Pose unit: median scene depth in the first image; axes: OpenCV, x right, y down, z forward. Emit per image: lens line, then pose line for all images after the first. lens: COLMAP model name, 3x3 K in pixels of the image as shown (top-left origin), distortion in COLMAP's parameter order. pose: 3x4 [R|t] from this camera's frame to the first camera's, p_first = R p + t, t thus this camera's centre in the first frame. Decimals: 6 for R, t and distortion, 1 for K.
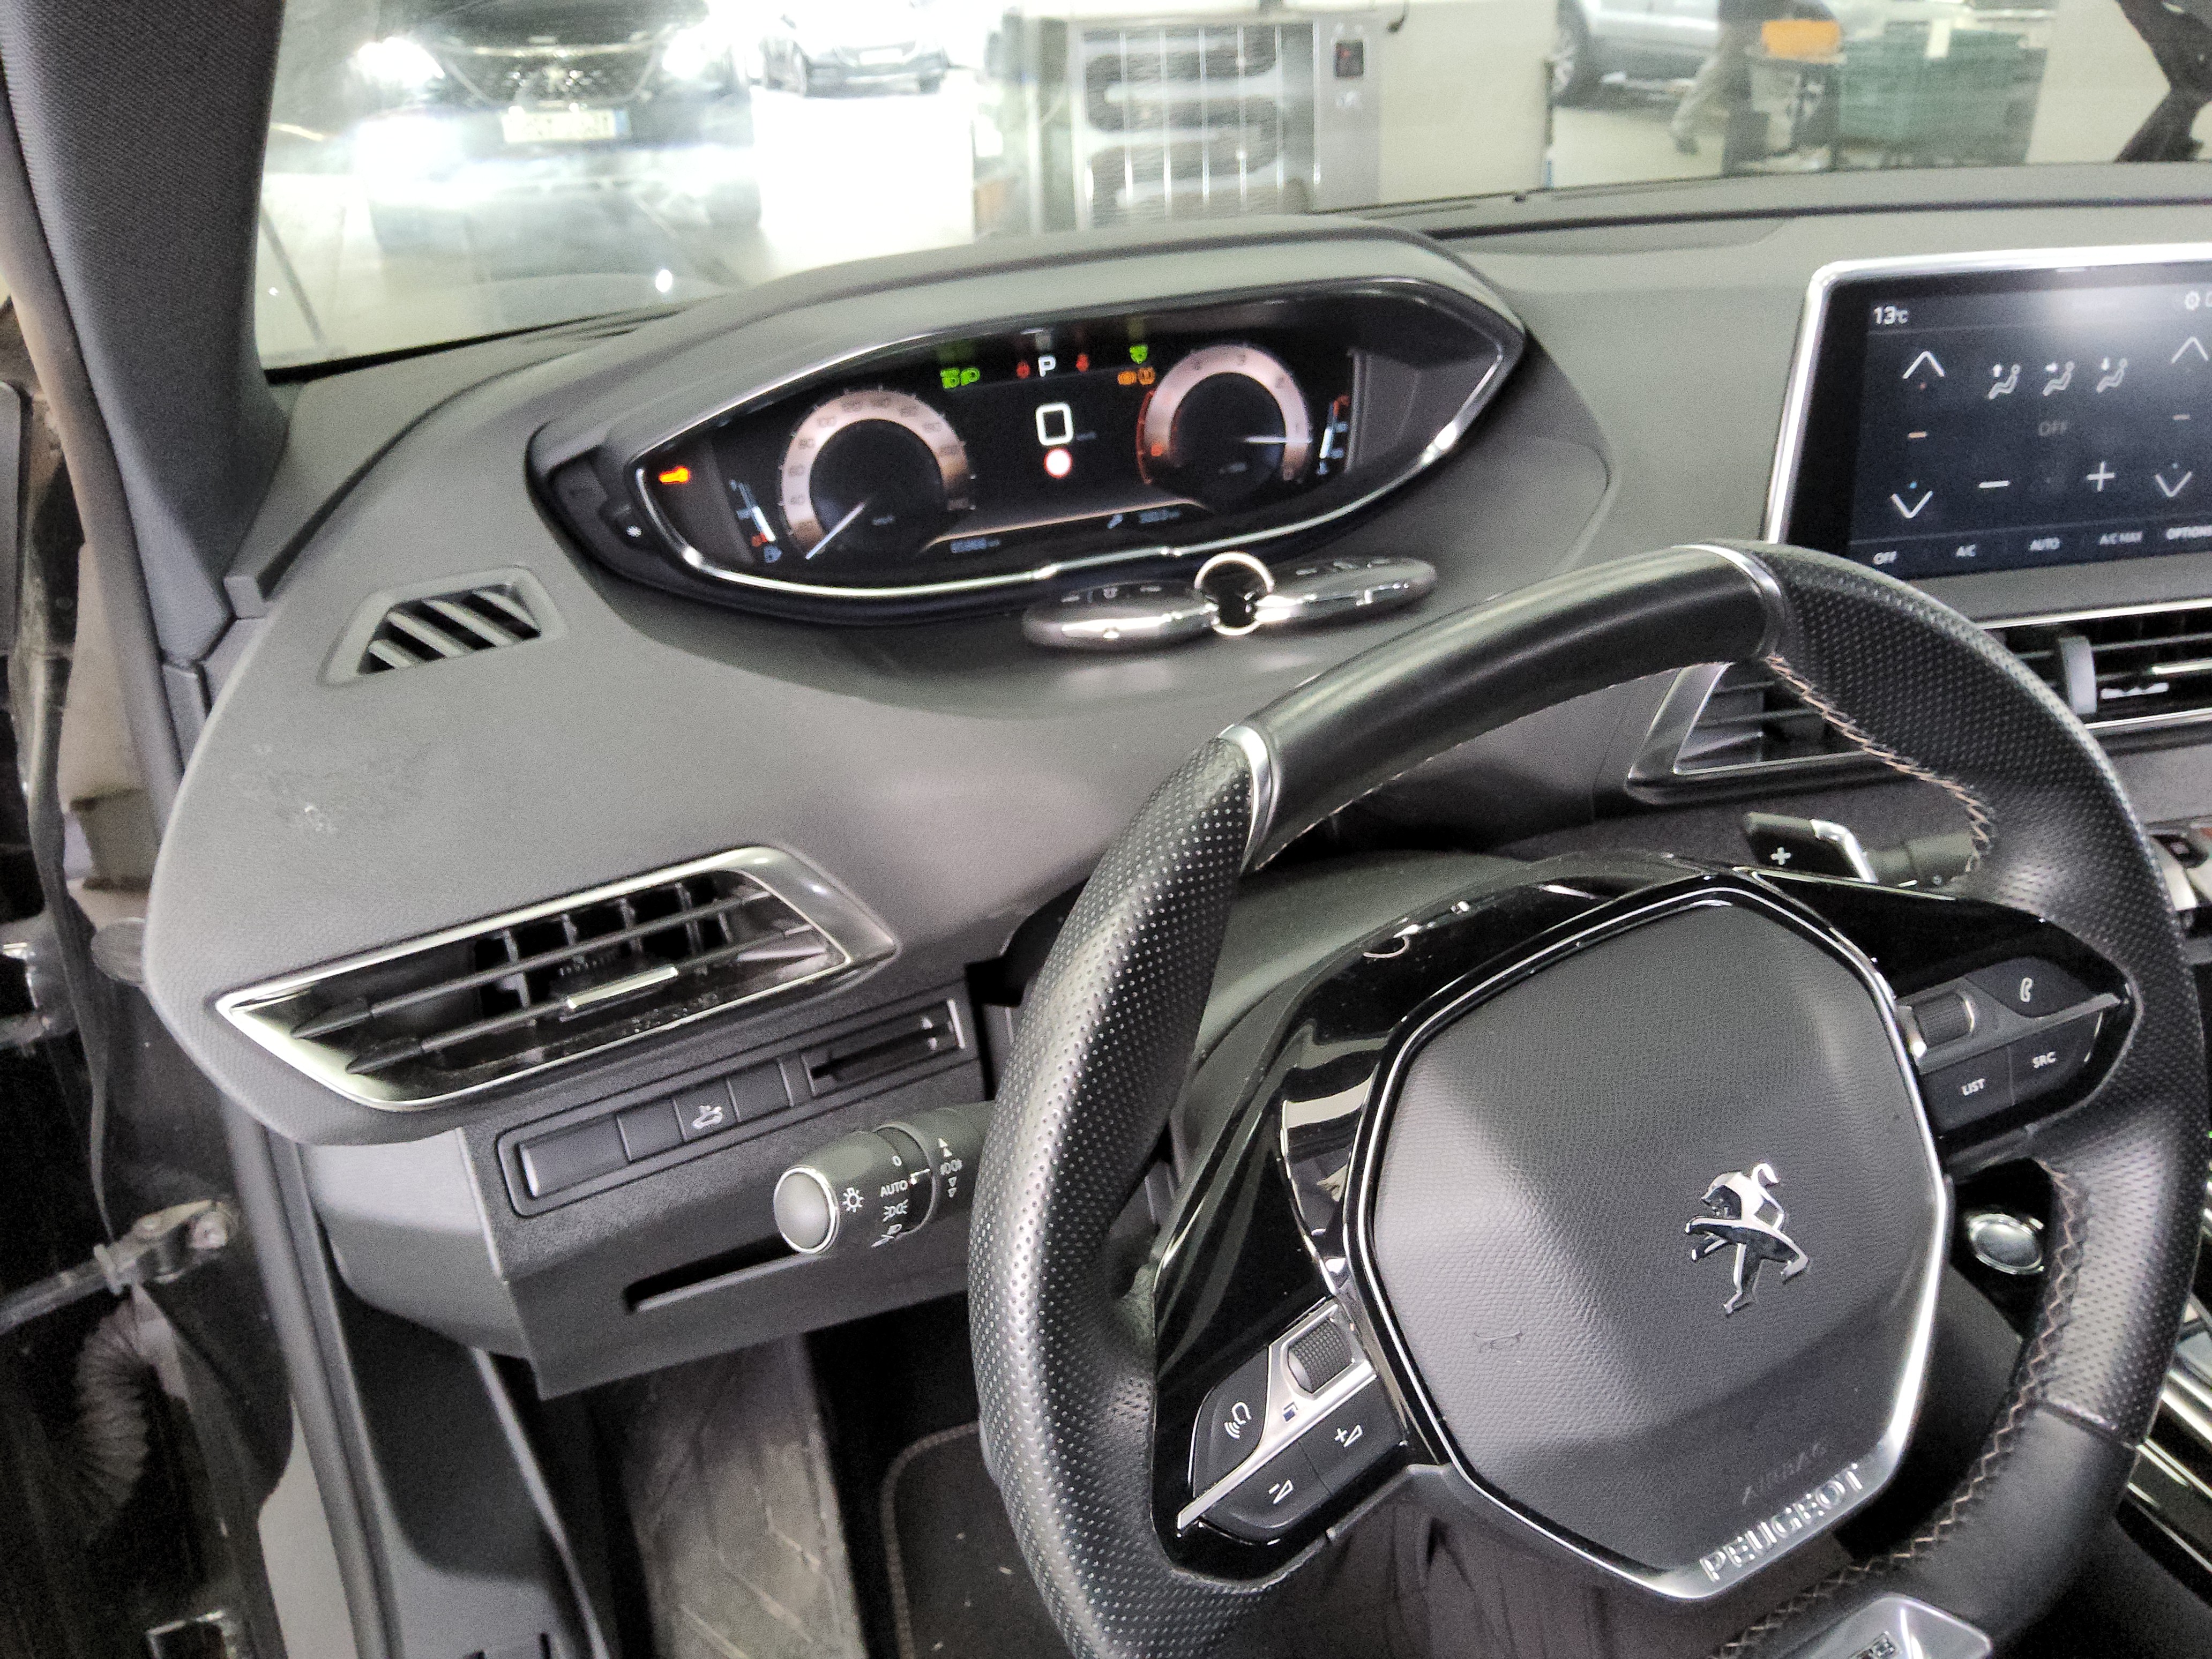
lens RADIAL K [[1689.4, 0, 1102.1], [0, 1689.4, 792.0], [0, 0, 1]] dist [0.051673, -0.093353]
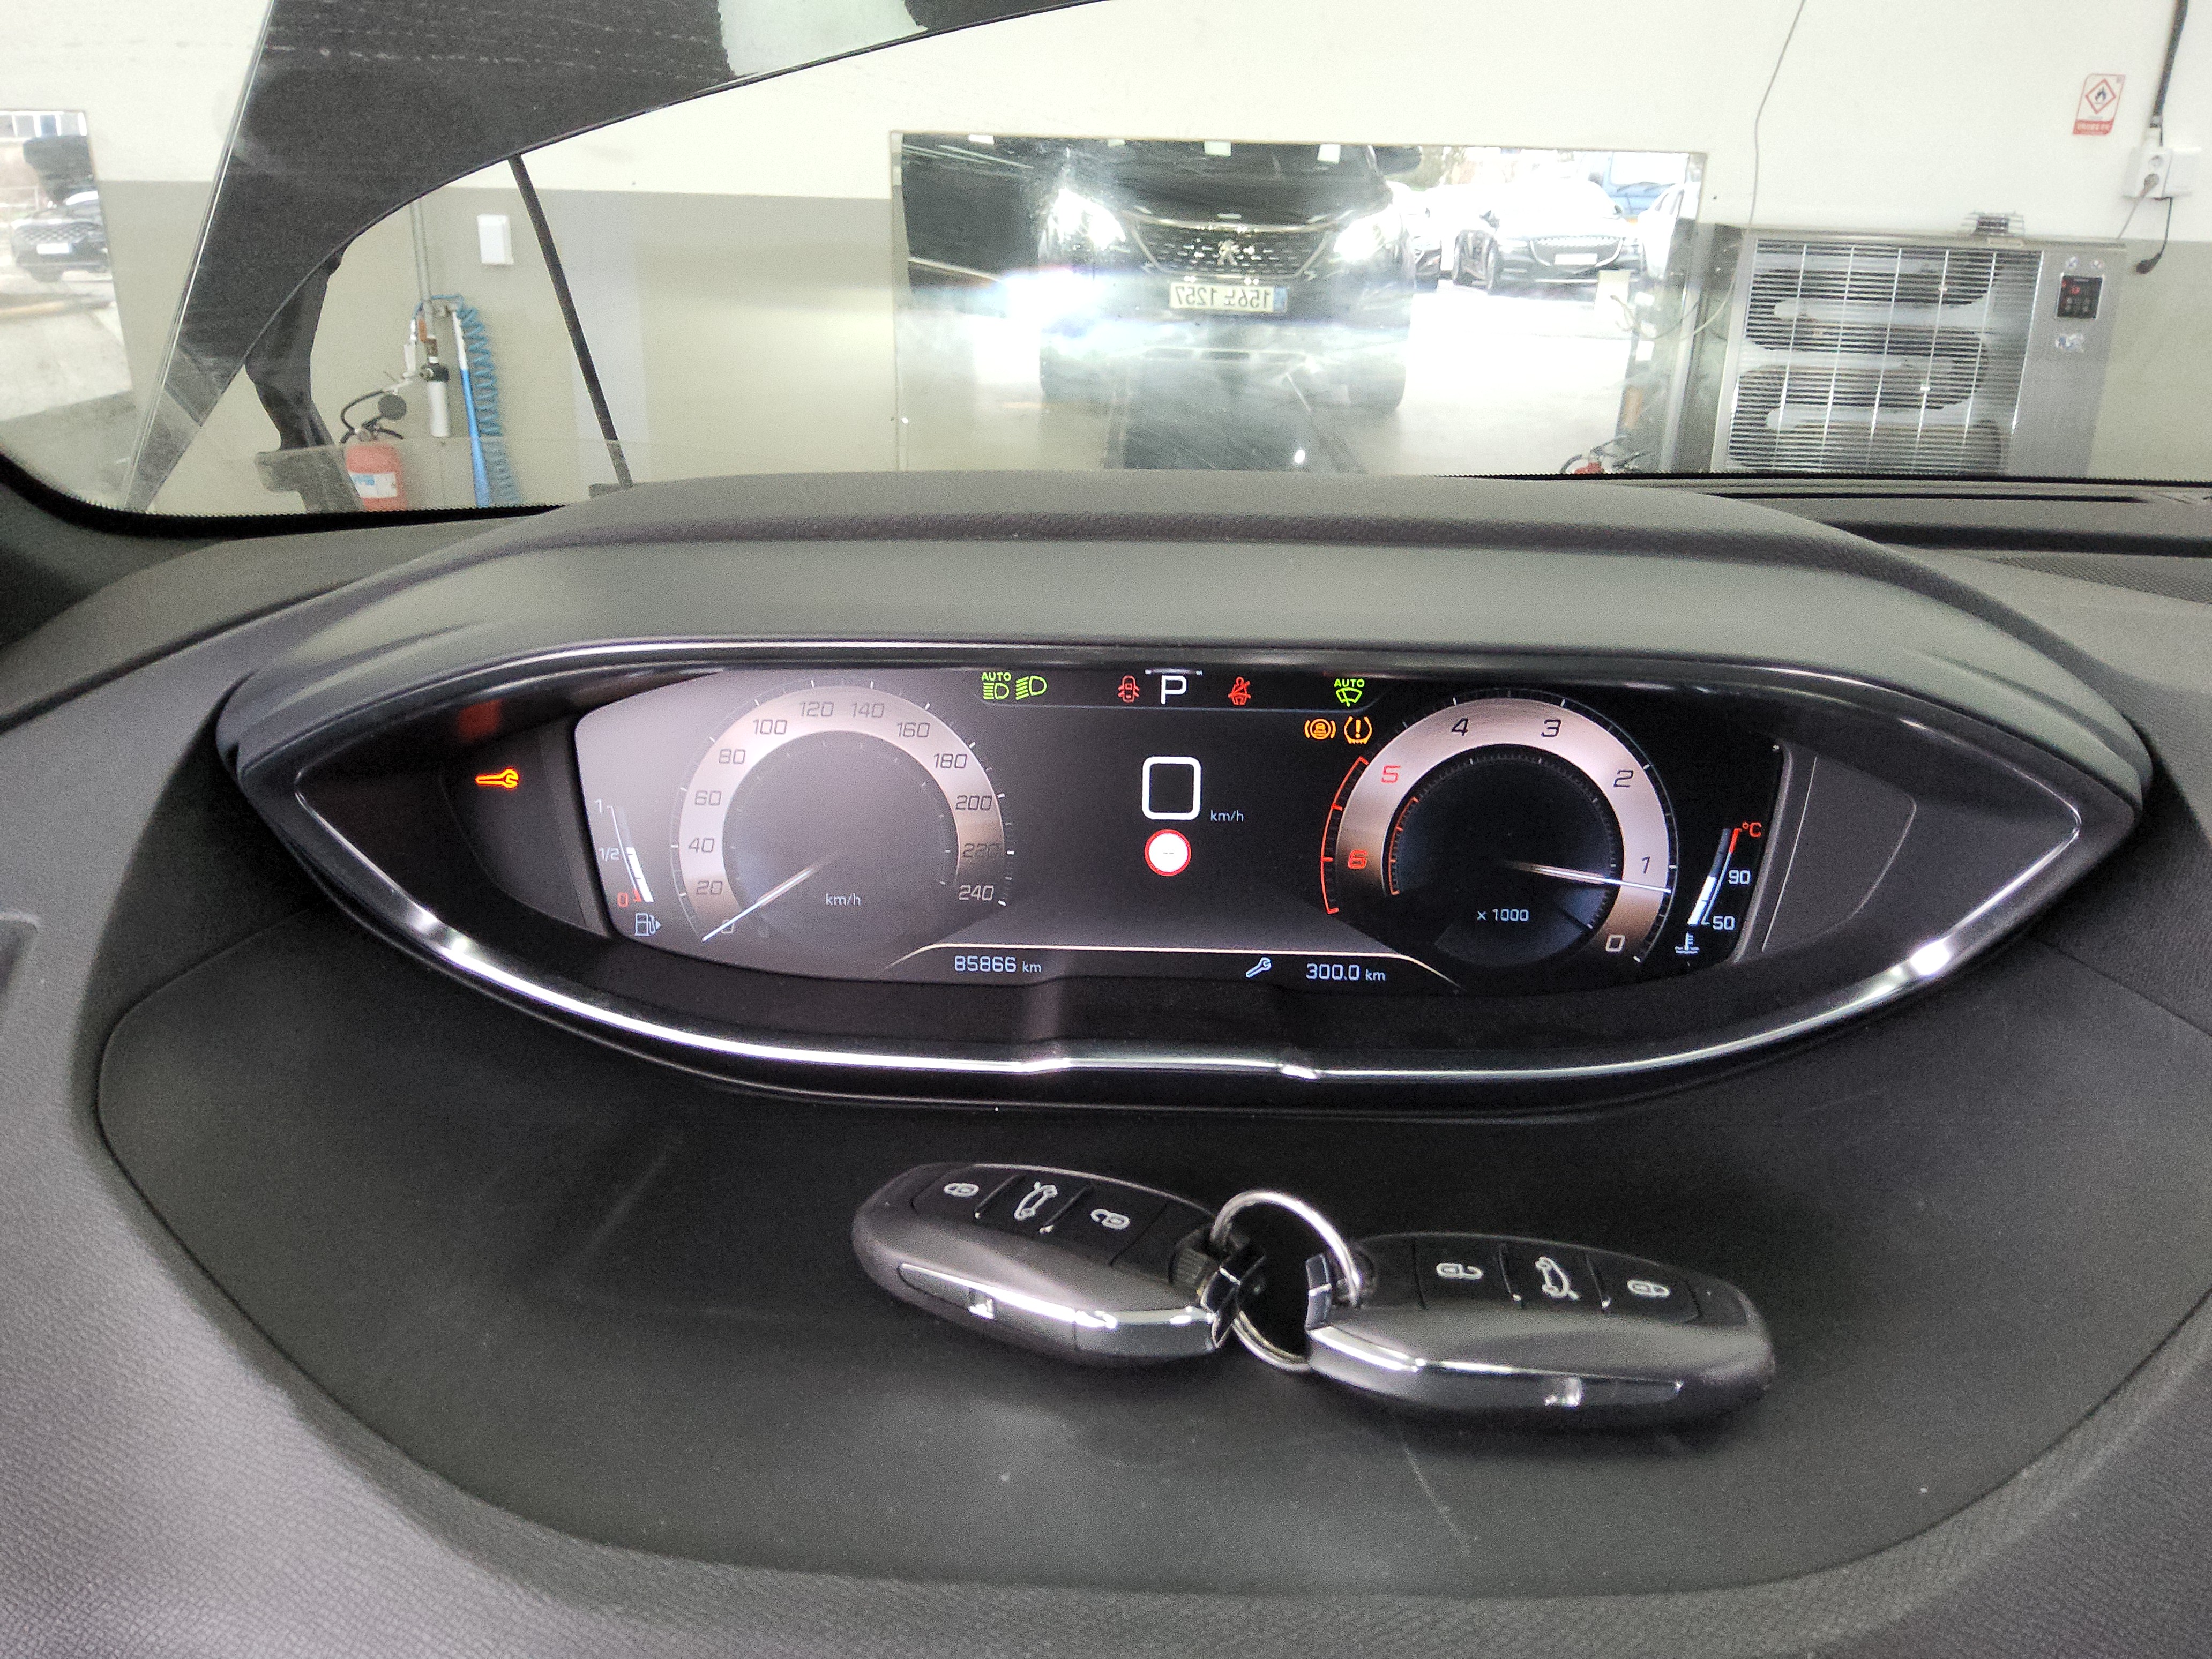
lens RADIAL K [[1689.4, 0, 1102.1], [0, 1689.4, 792.0], [0, 0, 1]] dist [0.051673, -0.093353]
pose [[0.925321, 0.182177, -0.332554, 0.128414], [-0.214434, 0.974725, -0.062692, -0.164803], [0.312727, 0.129321, 0.940998, 0.434659]]
